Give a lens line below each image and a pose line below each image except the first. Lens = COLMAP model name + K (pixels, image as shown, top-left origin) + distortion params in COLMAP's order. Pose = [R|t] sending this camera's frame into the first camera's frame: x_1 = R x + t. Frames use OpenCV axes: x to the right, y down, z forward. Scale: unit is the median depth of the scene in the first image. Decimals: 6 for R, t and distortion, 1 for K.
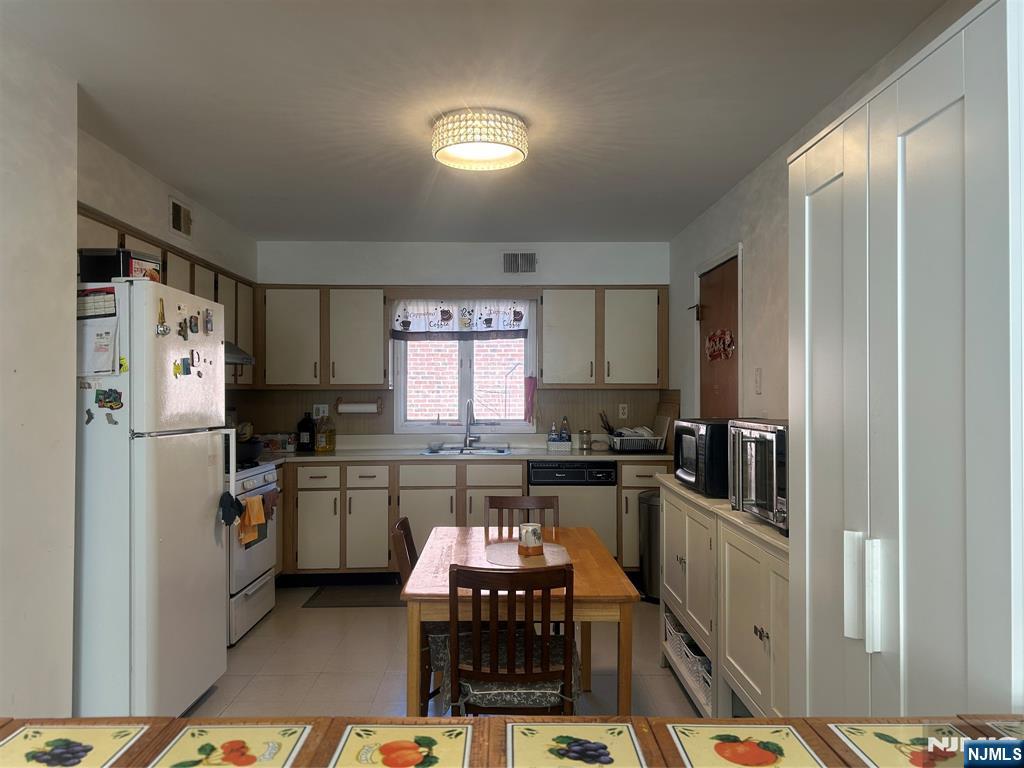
lens RADIAL K [[778.2, 0, 517.0], [0, 778.2, 383.0], [0, 0, 1]] dist [0.049968, -0.002563]
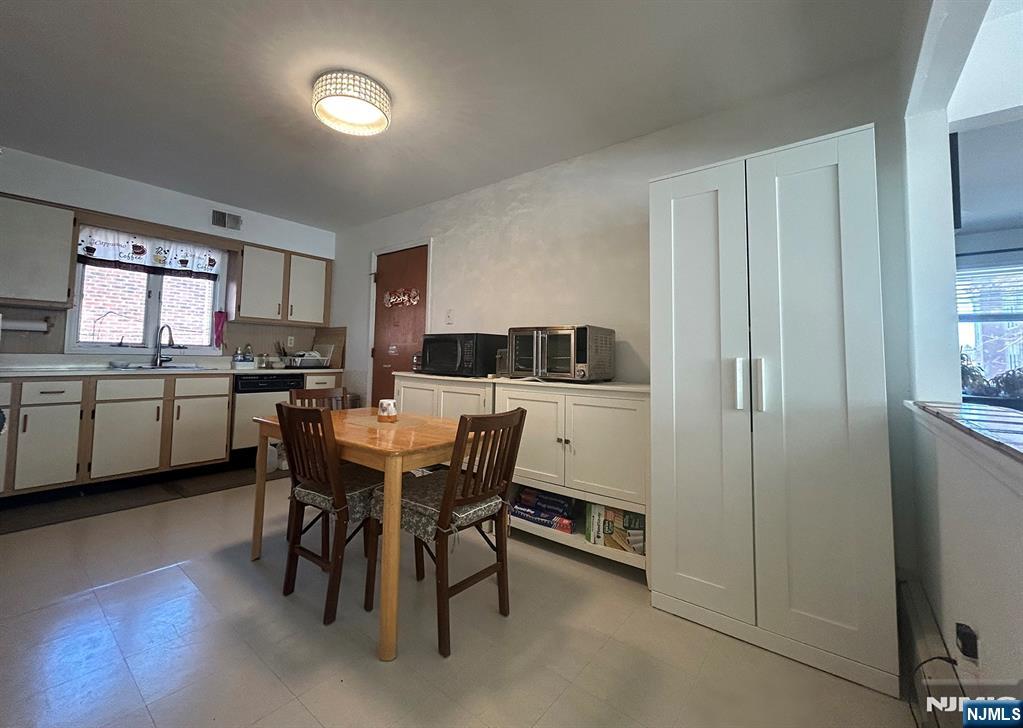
lens RADIAL K [[419.2, 0, 526.5], [0, 419.2, 335.7], [0, 0, 1]] dist [-0.007331, -0.000423]
pose [[0.629338, 0.049589, 0.775548, -0.199586], [-0.027711, 0.998759, -0.041374, 0.047490], [-0.776637, 0.004547, 0.629931, 0.180877]]
